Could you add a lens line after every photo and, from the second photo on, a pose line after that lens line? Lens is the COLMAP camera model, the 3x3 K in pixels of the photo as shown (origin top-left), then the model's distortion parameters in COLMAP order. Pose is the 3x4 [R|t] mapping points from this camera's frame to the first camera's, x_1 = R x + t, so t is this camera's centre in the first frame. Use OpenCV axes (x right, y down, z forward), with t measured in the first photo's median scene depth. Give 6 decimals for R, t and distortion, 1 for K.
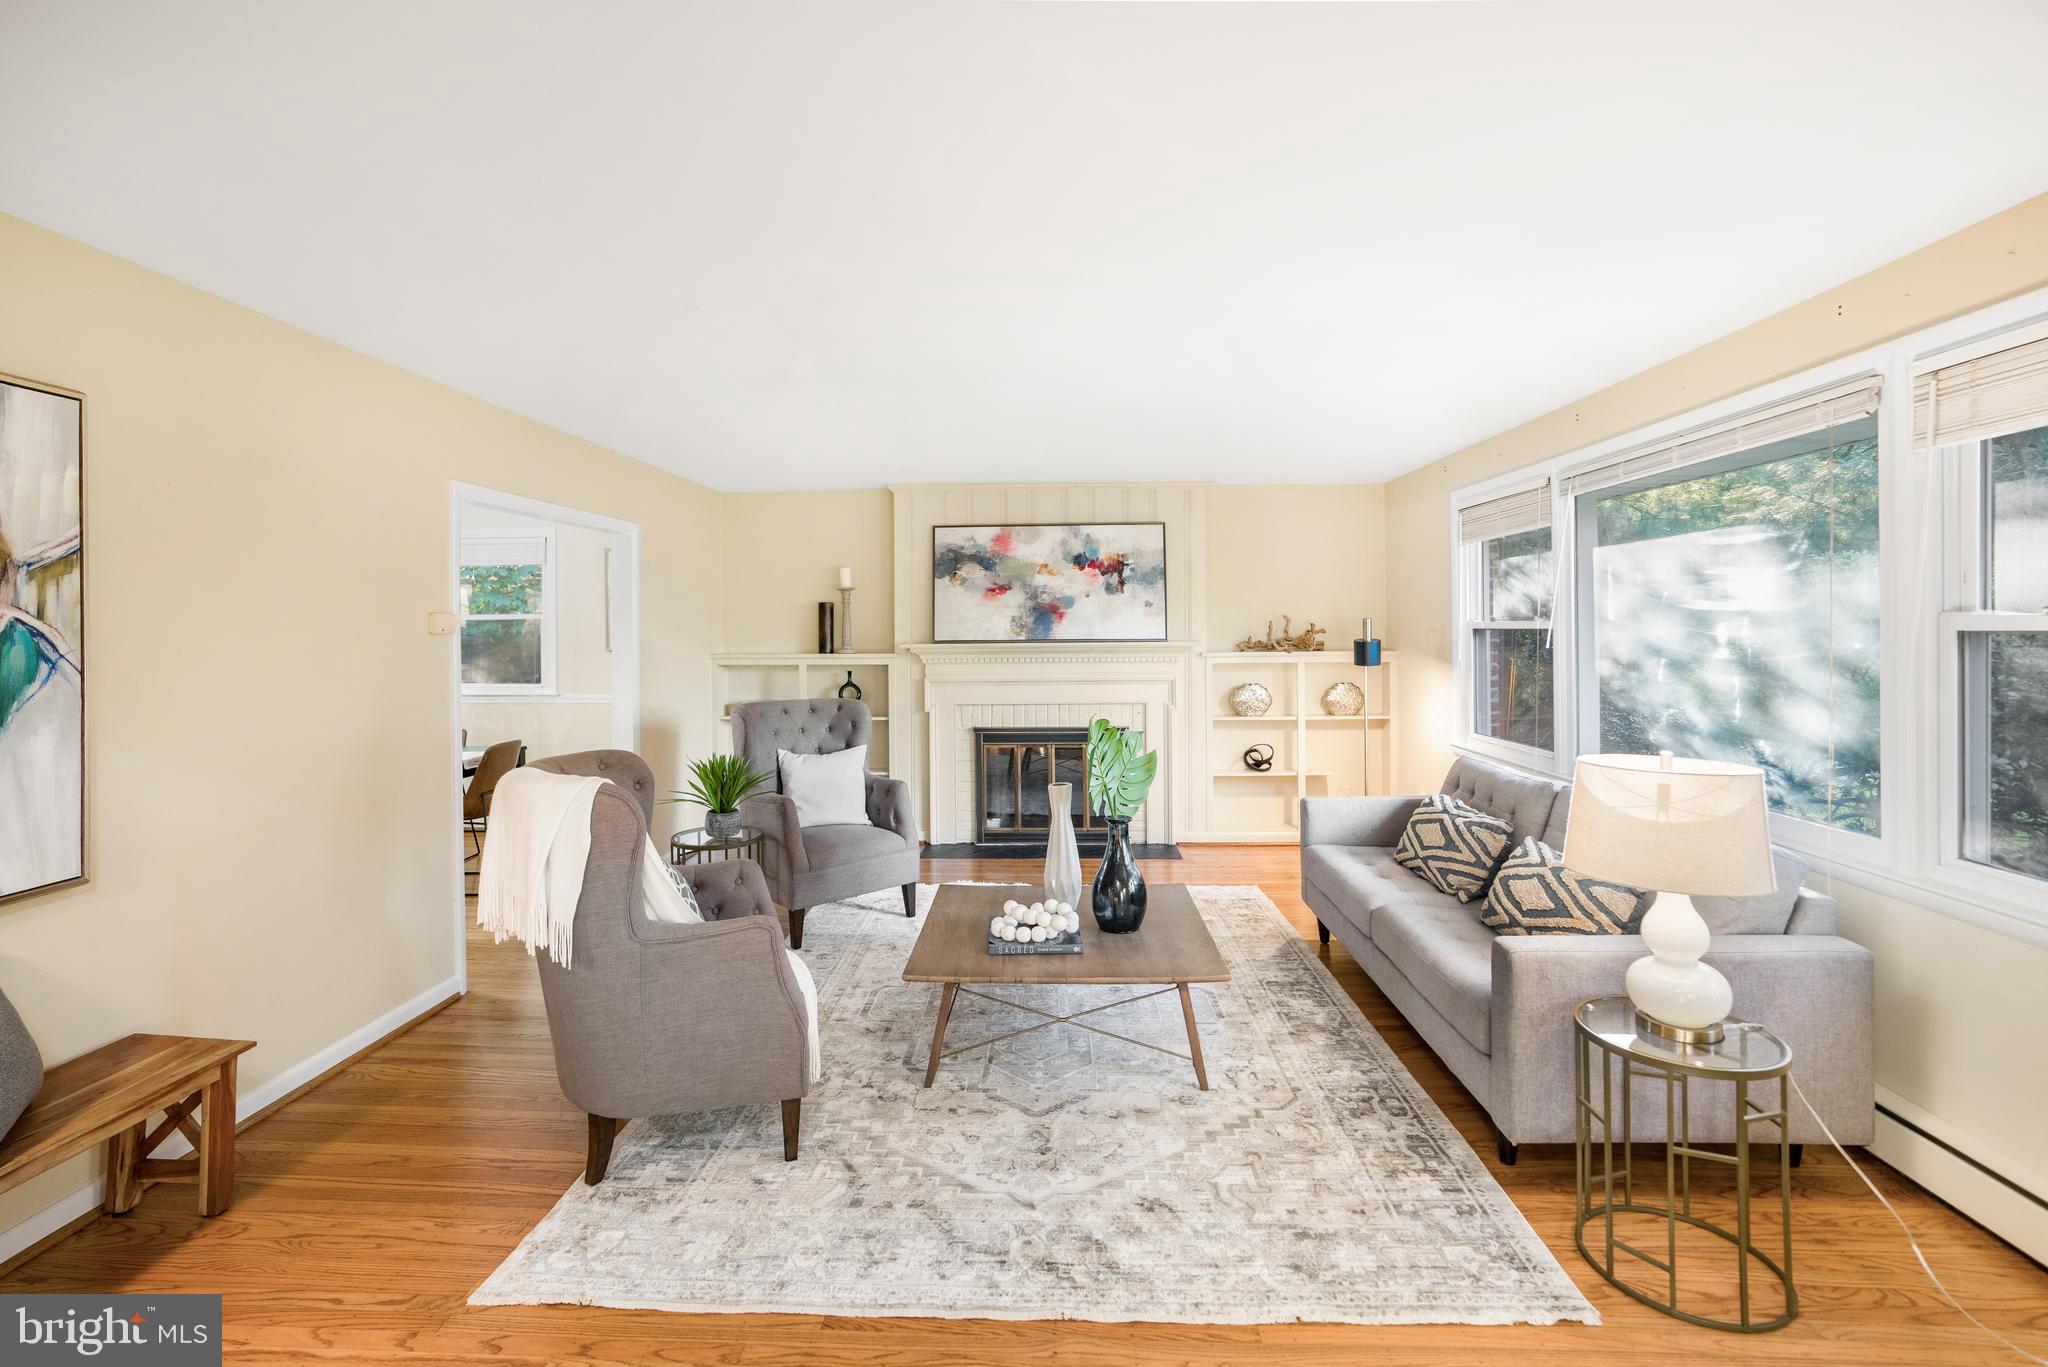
lens RADIAL K [[956.2, 0, 1026.2], [0, 956.2, 641.2], [0, 0, 1]] dist [-0.064708, 0.022730]
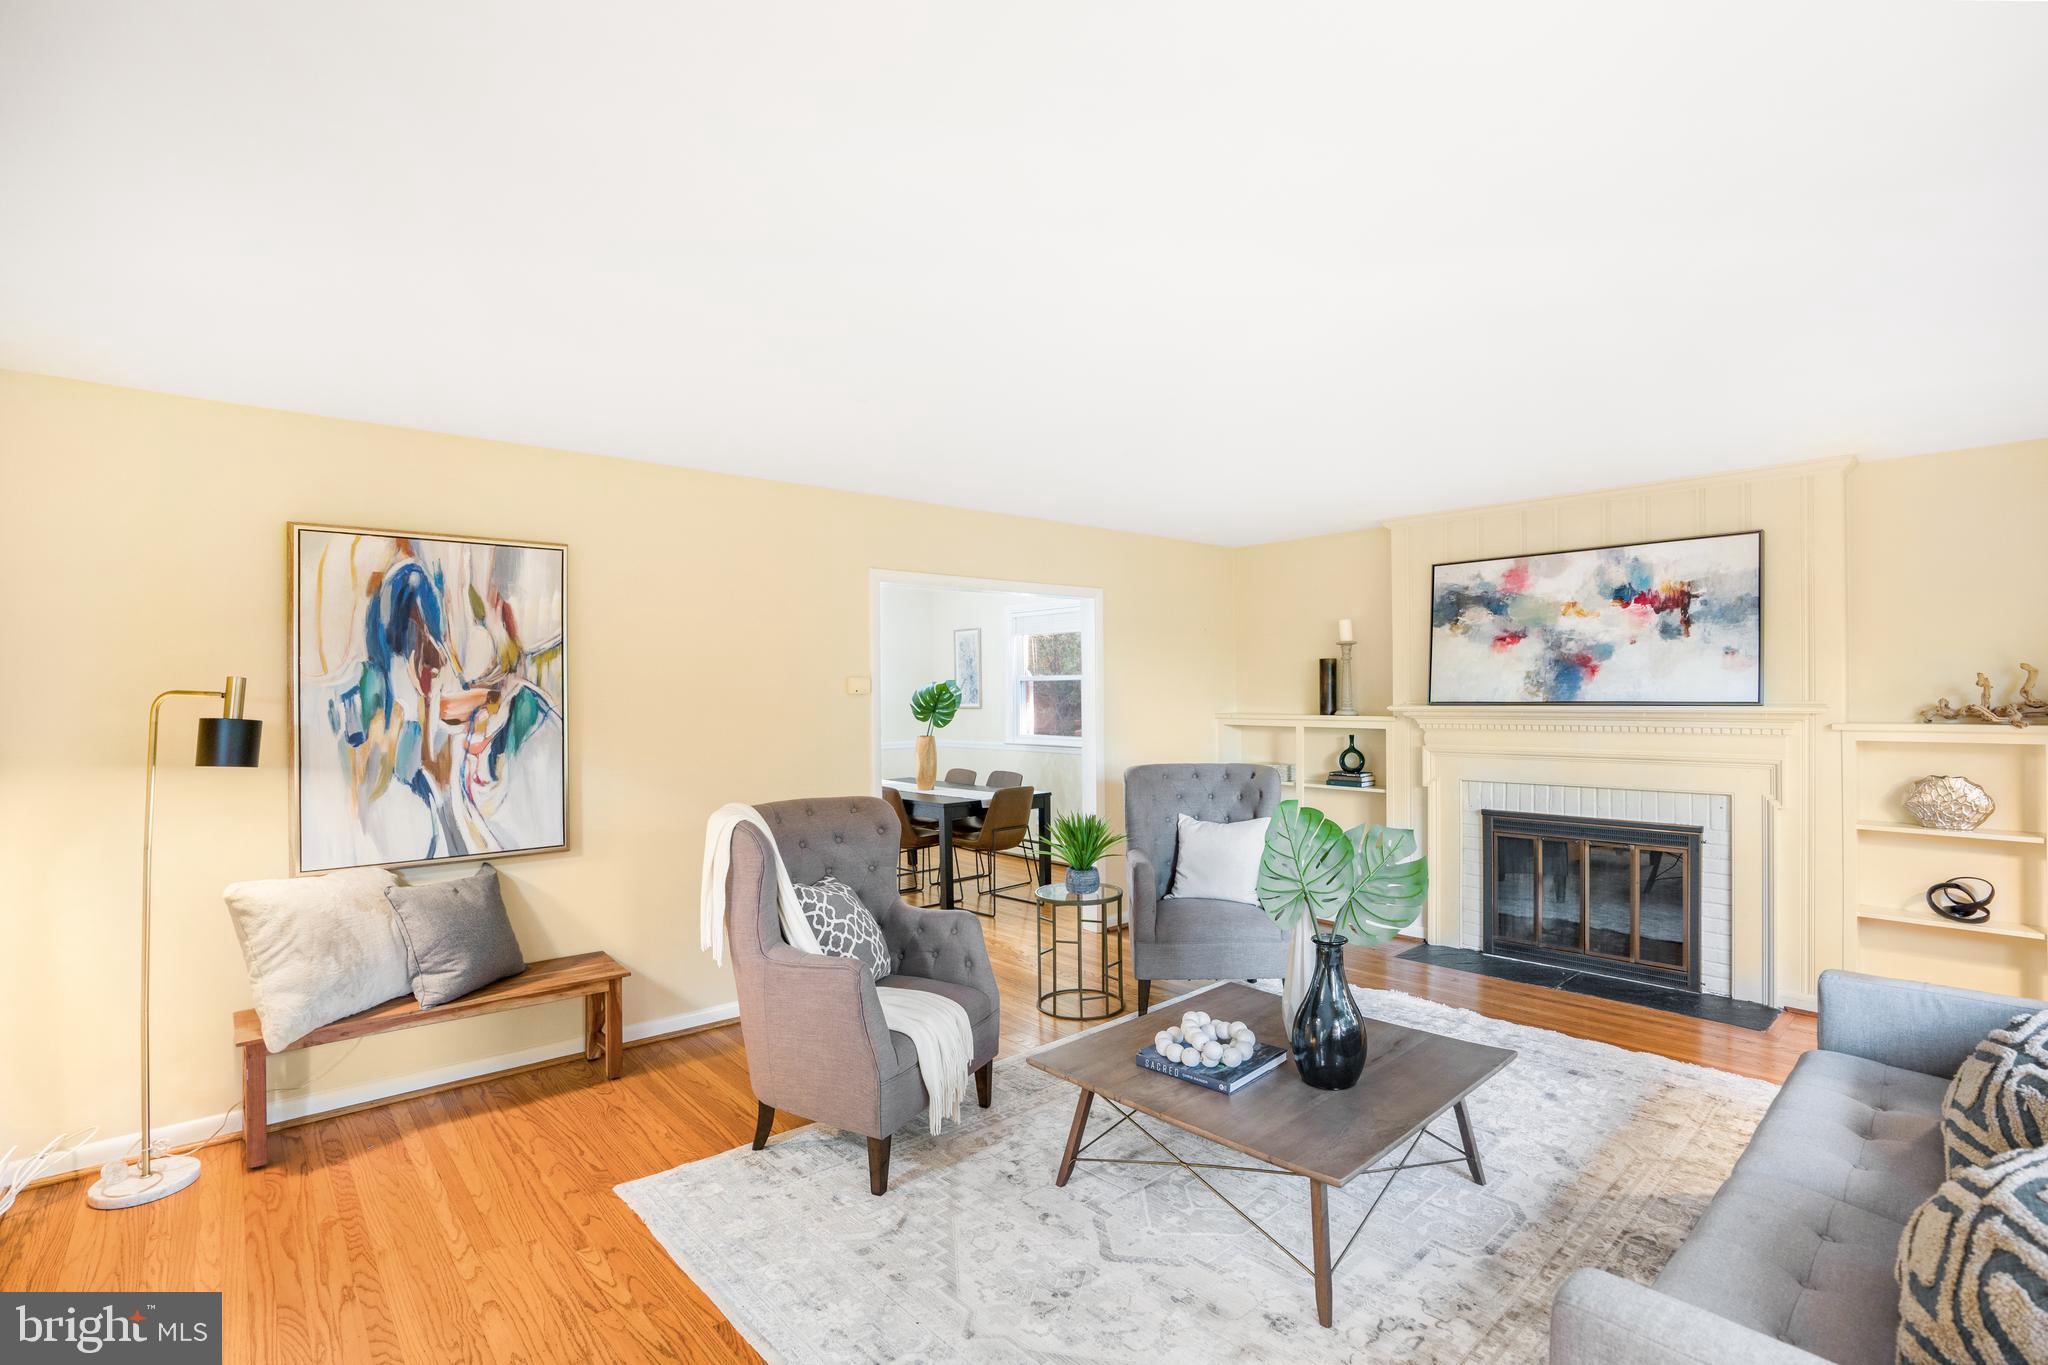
lens RADIAL K [[976.6, 0, 1007.1], [0, 976.6, 685.8], [0, 0, 1]] dist [-0.078235, 0.026449]
pose [[0.679280, -0.003547, -0.733870, 0.270342], [-0.005514, 0.999935, -0.009936, -0.004202], [0.733858, 0.010796, 0.679217, 0.155359]]
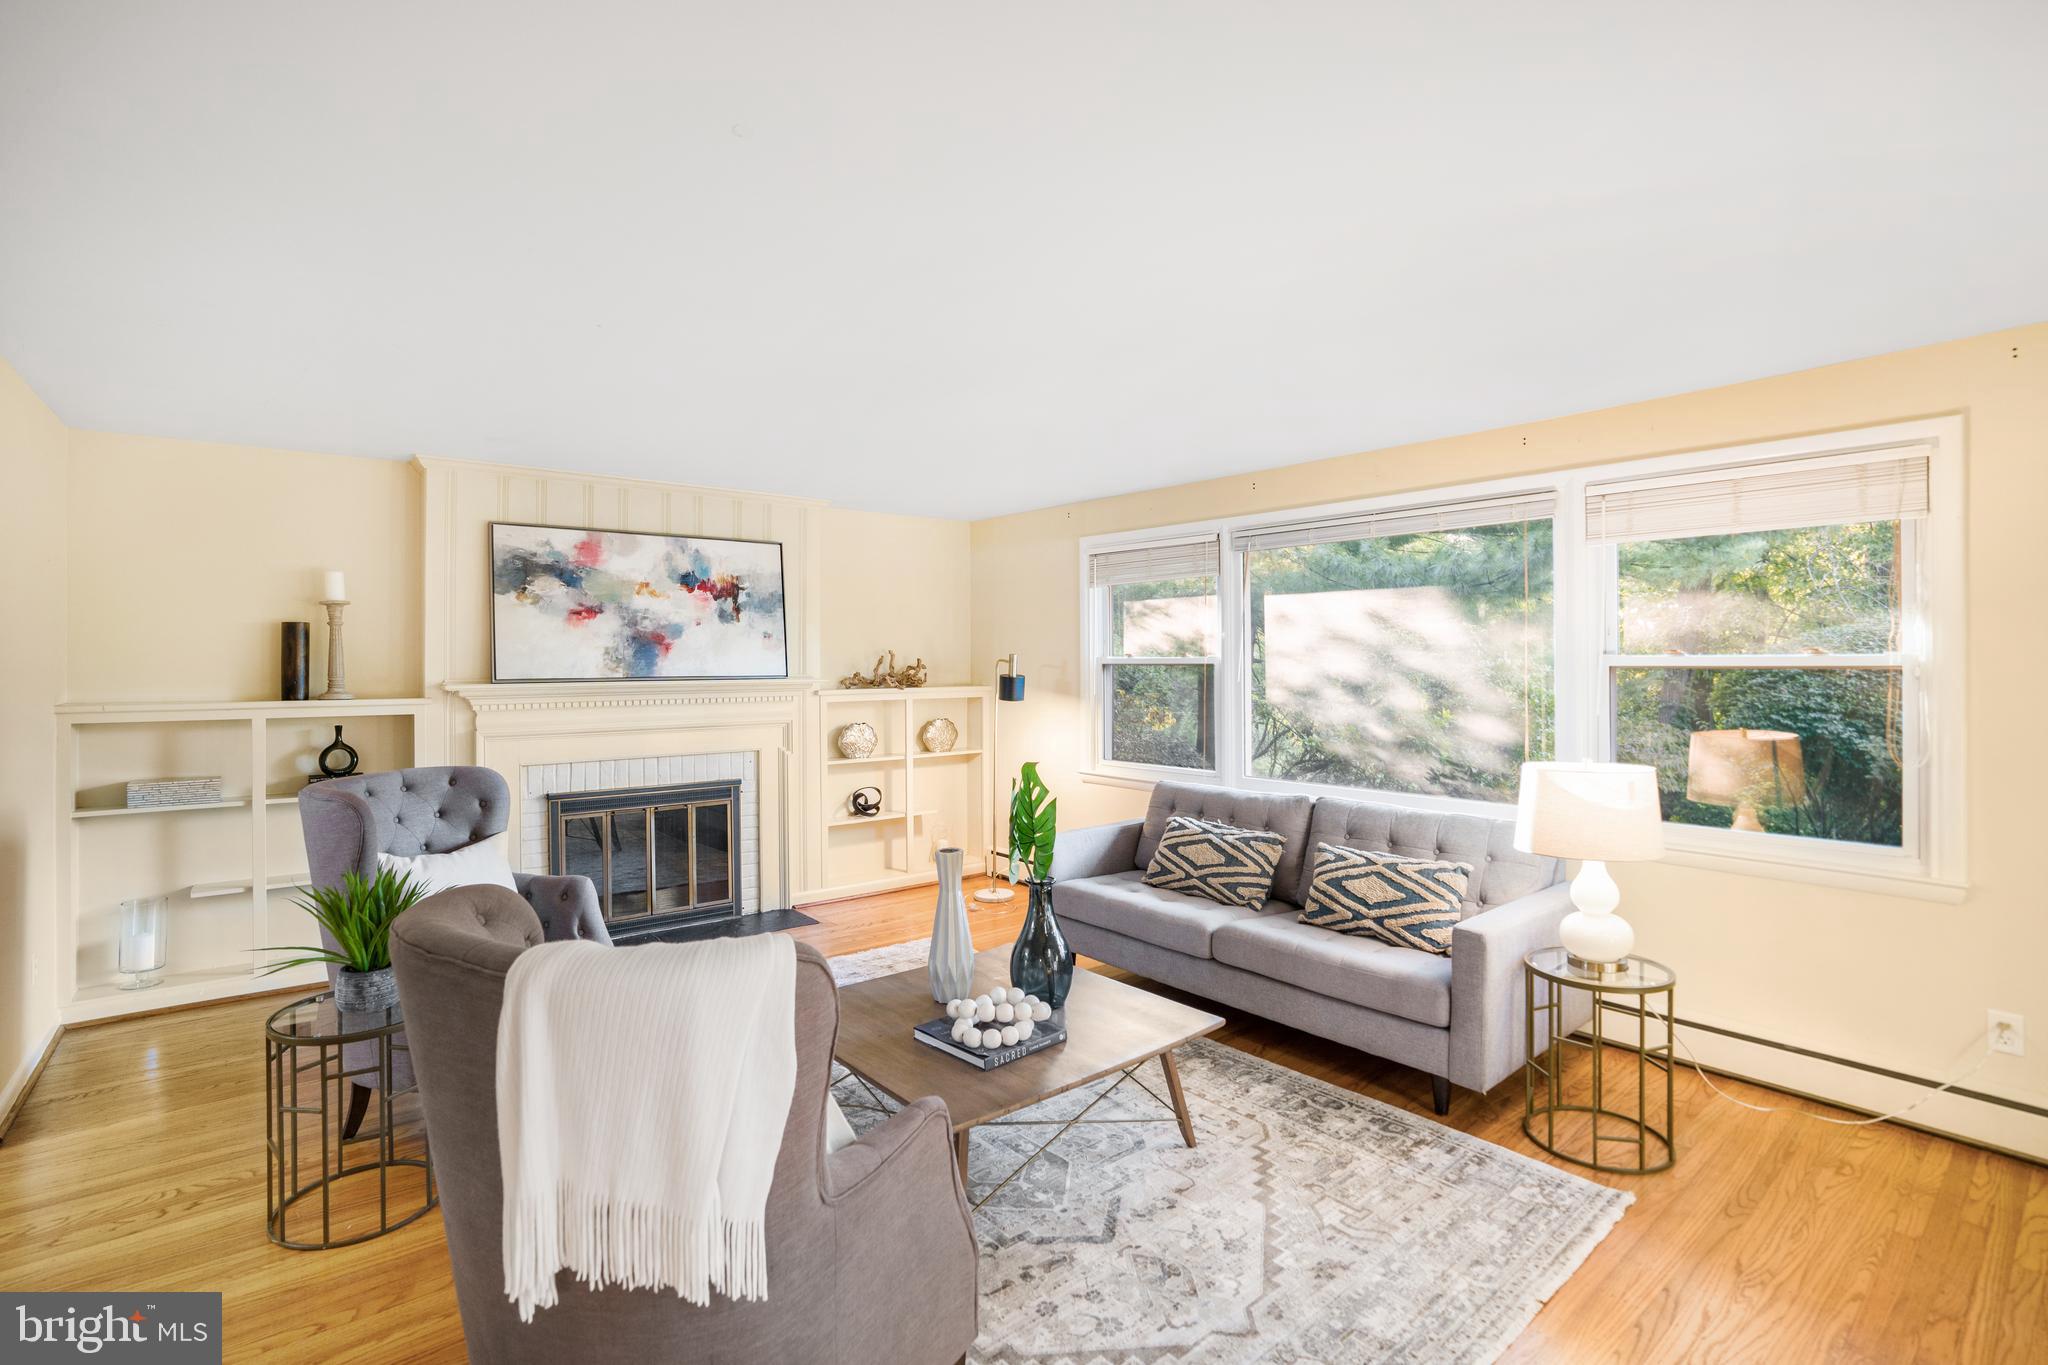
lens RADIAL K [[968.9, 0, 1040.1], [0, 968.9, 665.3], [0, 0, 1]] dist [-0.067773, 0.024512]
pose [[0.739782, 0.001424, 0.672845, -0.275801], [0.007536, 0.999918, -0.010402, -0.000793], [-0.672804, 0.012765, 0.739710, 0.186170]]
